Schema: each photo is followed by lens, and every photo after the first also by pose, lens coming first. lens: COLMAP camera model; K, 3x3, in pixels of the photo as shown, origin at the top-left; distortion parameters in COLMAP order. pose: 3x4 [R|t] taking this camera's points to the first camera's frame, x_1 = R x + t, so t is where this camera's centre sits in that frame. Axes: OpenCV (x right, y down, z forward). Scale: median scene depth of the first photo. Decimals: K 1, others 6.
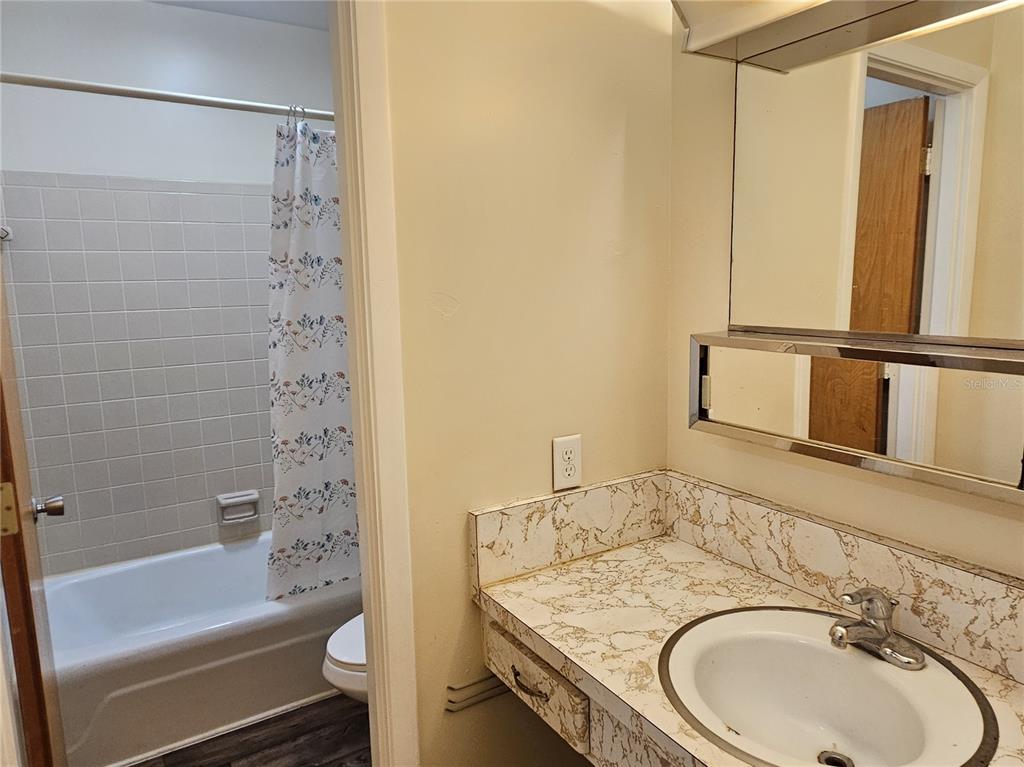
lens RADIAL K [[675.3, 0, 514.9], [0, 675.3, 380.2], [0, 0, 1]] dist [0.000063, 0.003222]
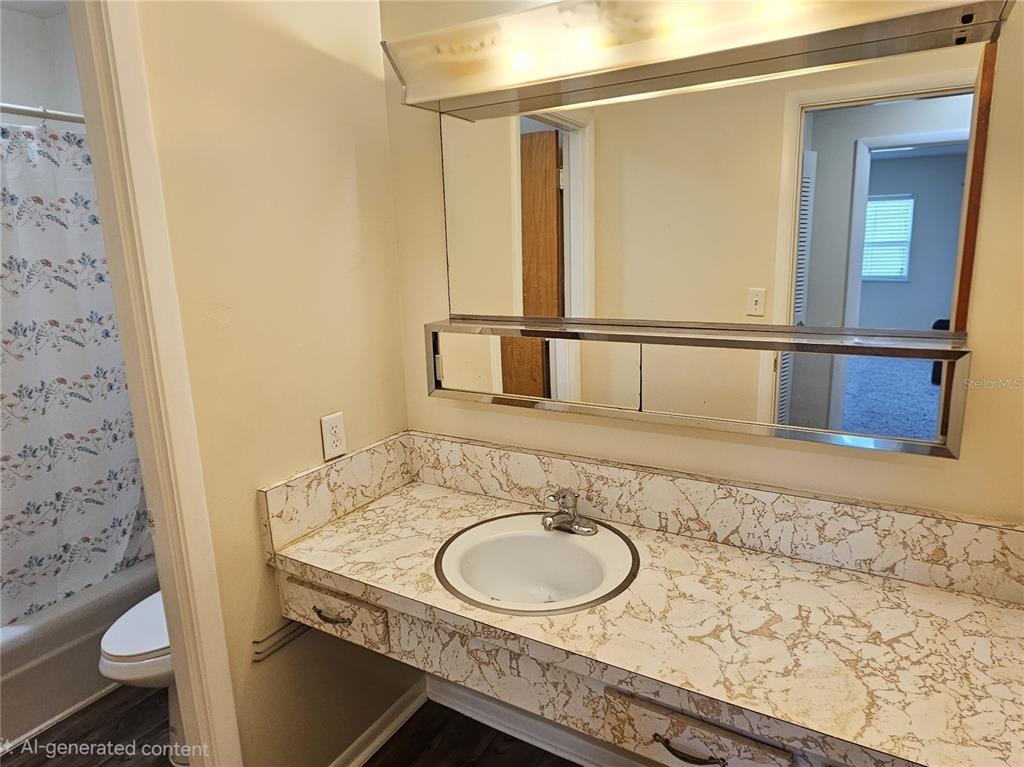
lens RADIAL K [[625.5, 0, 510.3], [0, 625.5, 379.8], [0, 0, 1]] dist [0.002703, 0.000352]
pose [[0.889690, -0.102660, 0.444875, -0.135202], [0.080511, 0.994400, 0.068459, -0.030353], [-0.449411, -0.025089, 0.892973, -0.144303]]
